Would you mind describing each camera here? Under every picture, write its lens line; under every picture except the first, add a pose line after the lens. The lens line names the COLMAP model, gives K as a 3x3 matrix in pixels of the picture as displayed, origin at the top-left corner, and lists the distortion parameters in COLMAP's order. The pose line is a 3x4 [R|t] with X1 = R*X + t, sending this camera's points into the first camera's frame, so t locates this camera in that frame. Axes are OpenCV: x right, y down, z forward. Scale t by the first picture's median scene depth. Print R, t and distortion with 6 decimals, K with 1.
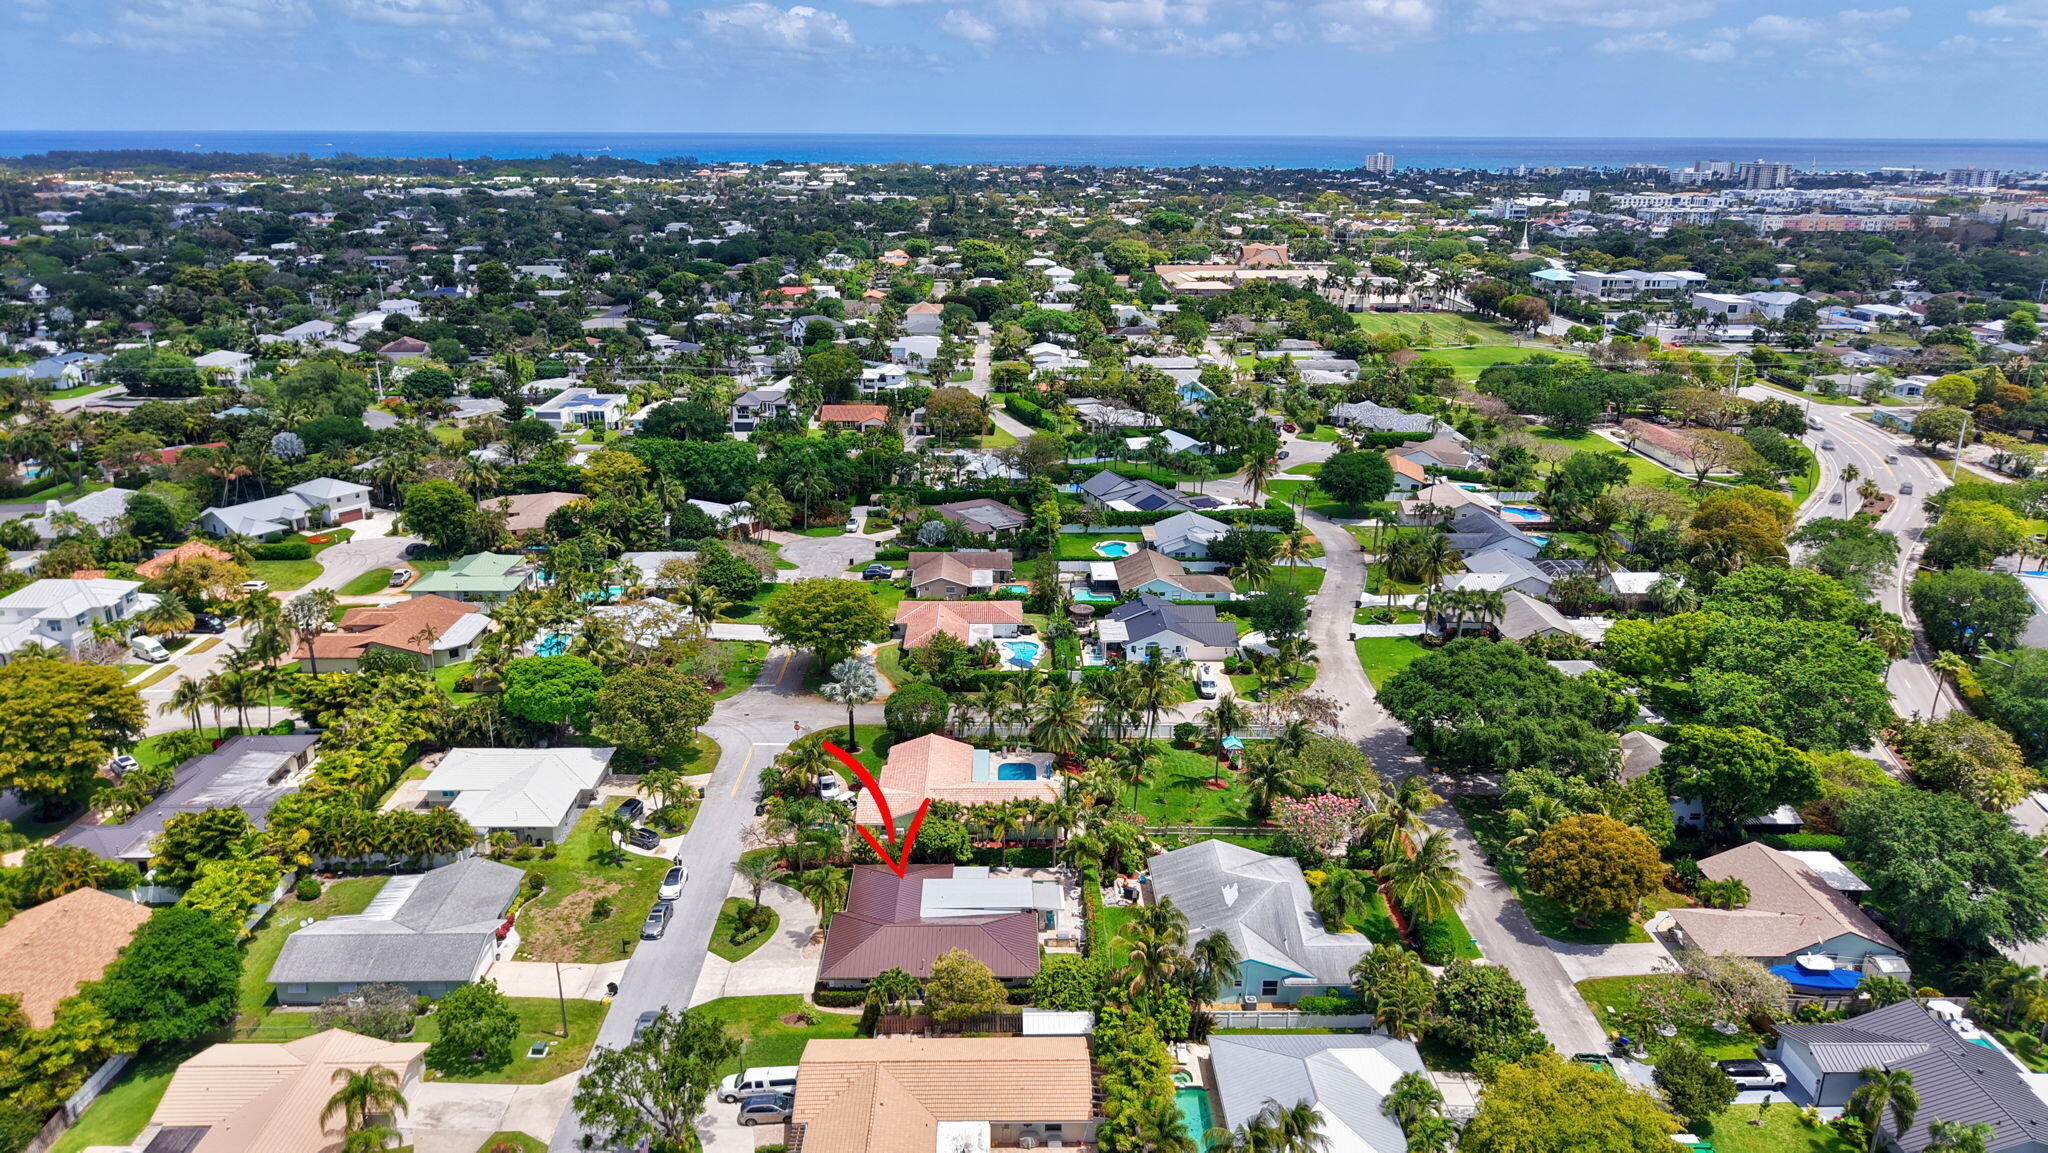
lens RADIAL K [[1363.2, 0, 1024.0], [0, 1363.2, 576.5], [0, 0, 1]] dist [0.033232, -0.037540]
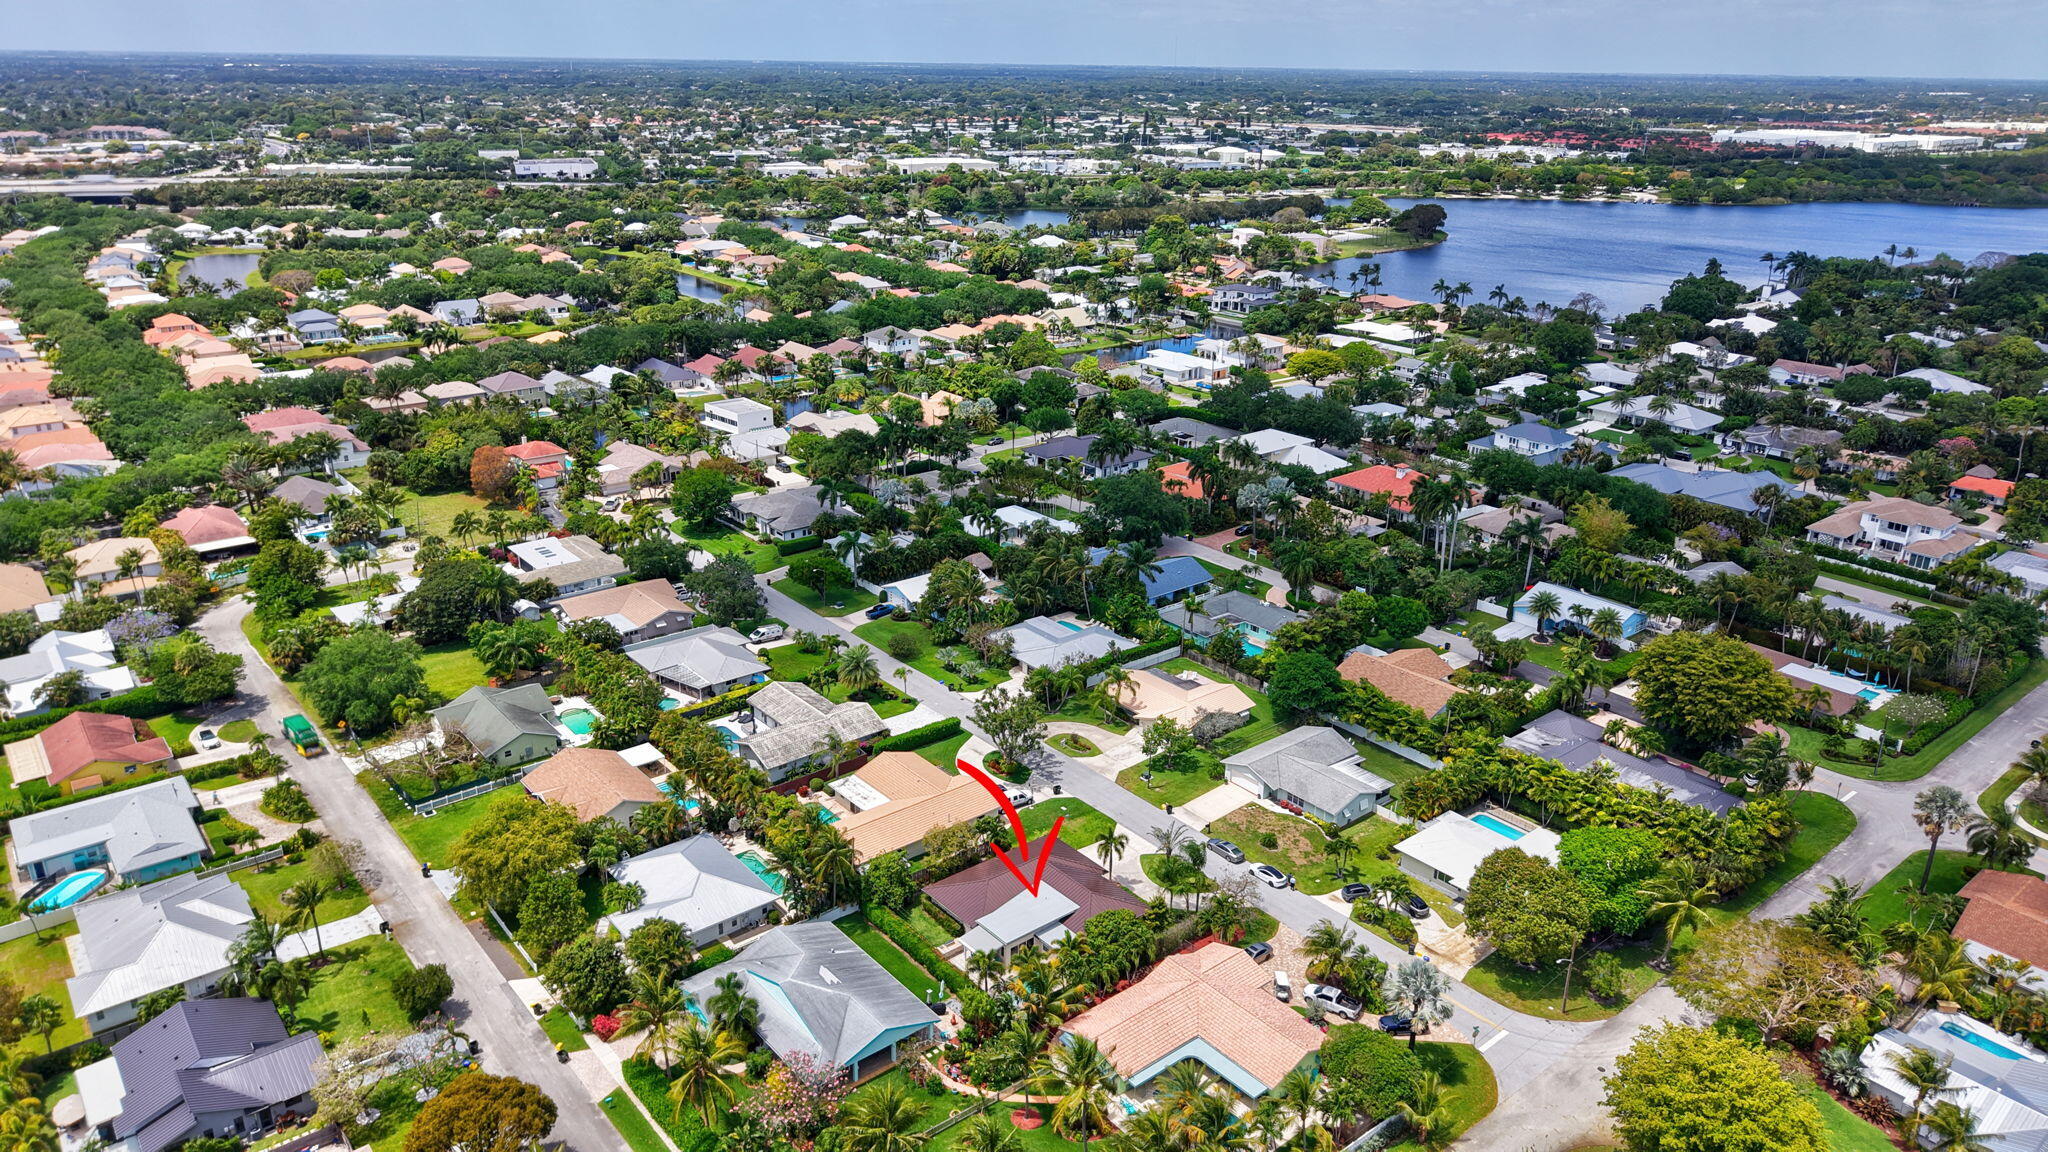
lens RADIAL K [[1363.2, 0, 1024.0], [0, 1363.2, 576.0], [0, 0, 1]] dist [0.033232, -0.037540]
pose [[-0.779344, 0.207369, -0.591288, 0.381246], [-0.212760, 0.800011, 0.560996, -0.414656], [0.589370, 0.563011, -0.579363, 0.971455]]
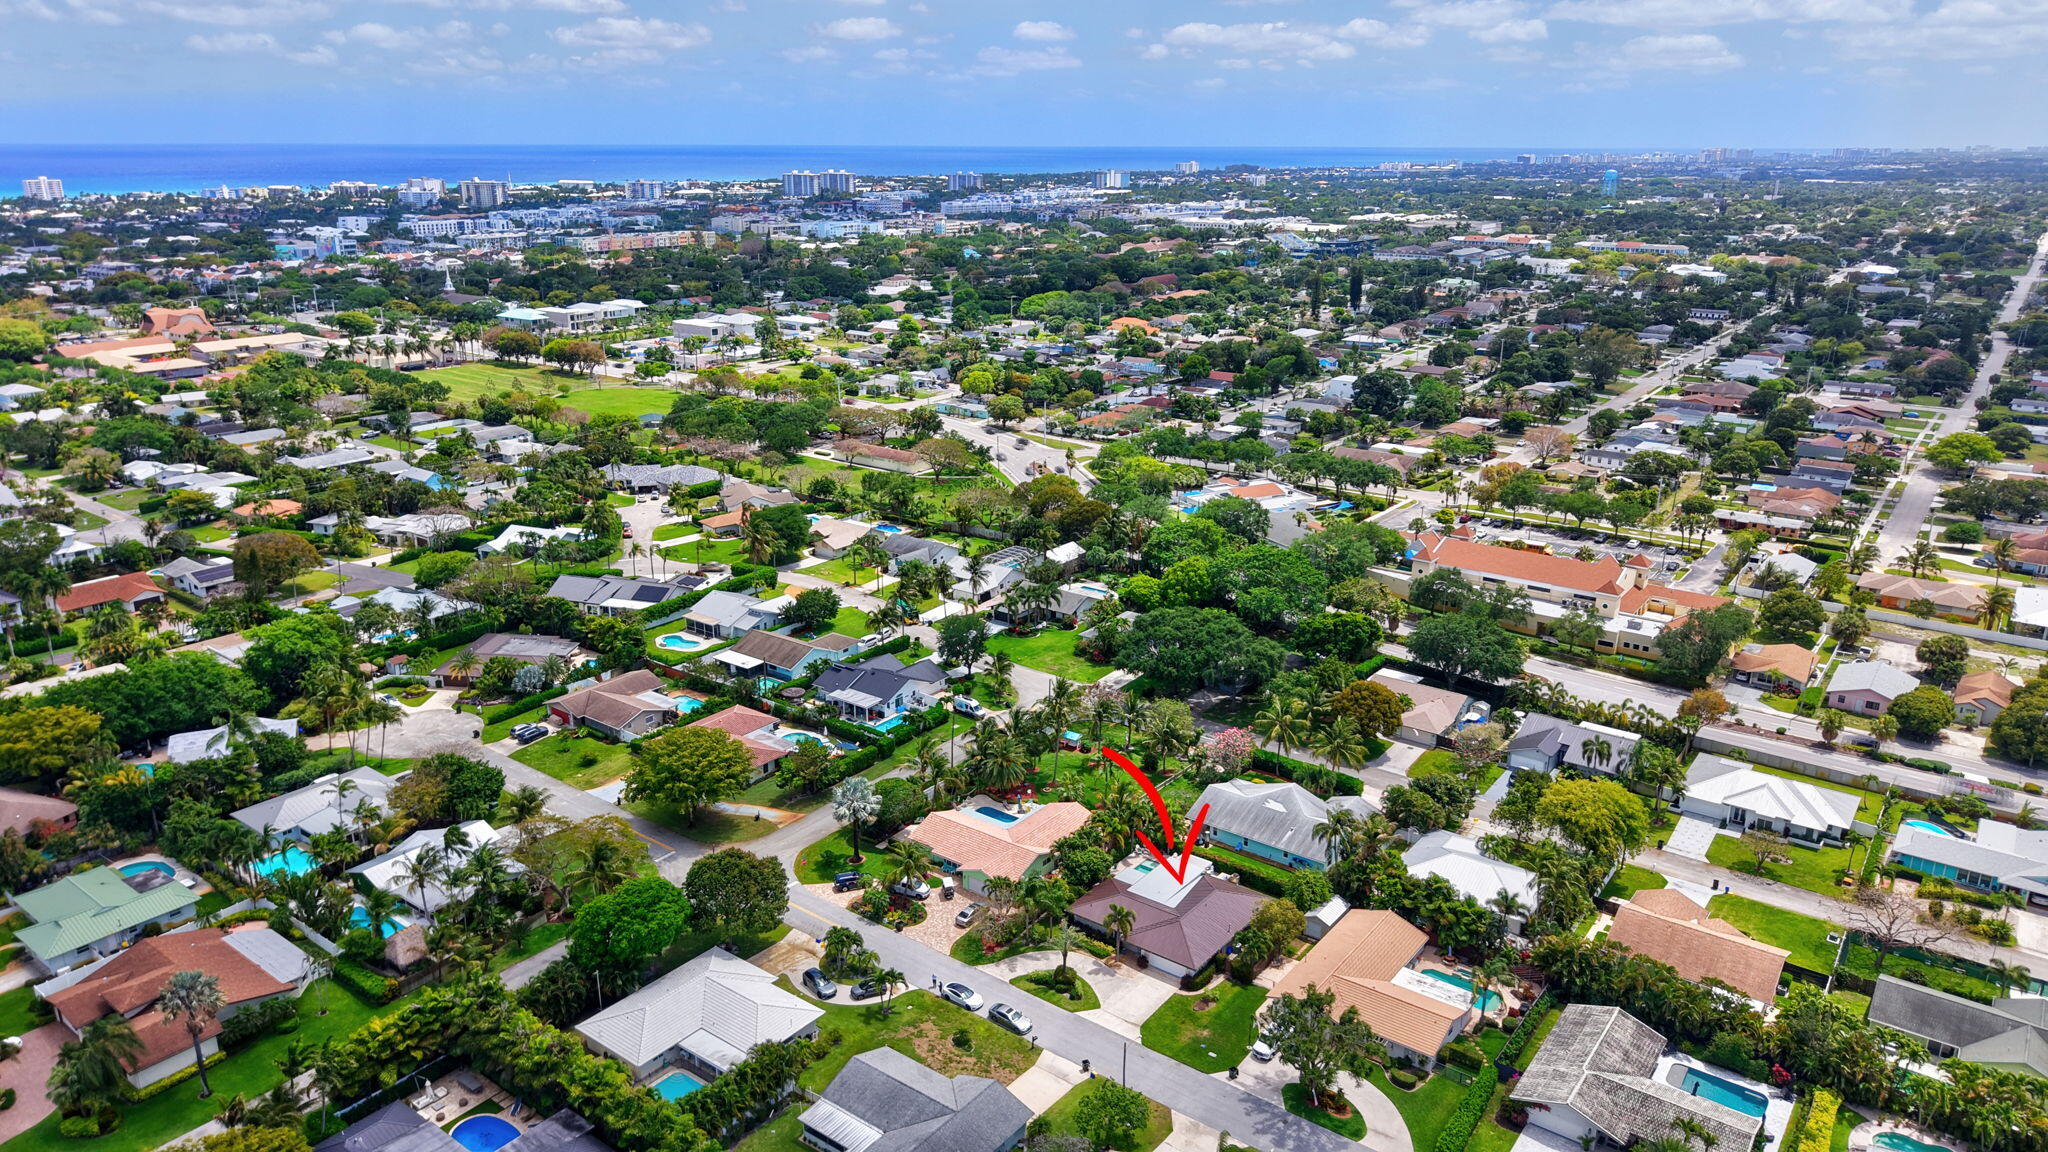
lens RADIAL K [[1385.2, 0, 1024.0], [0, 1385.2, 576.0], [0, 0, 1]] dist [0.034864, -0.001691]
pose [[0.620971, -0.243004, 0.745214, -0.676221], [0.248022, 0.962796, 0.107283, -0.145809], [-0.743559, 0.118210, 0.658139, 0.124891]]
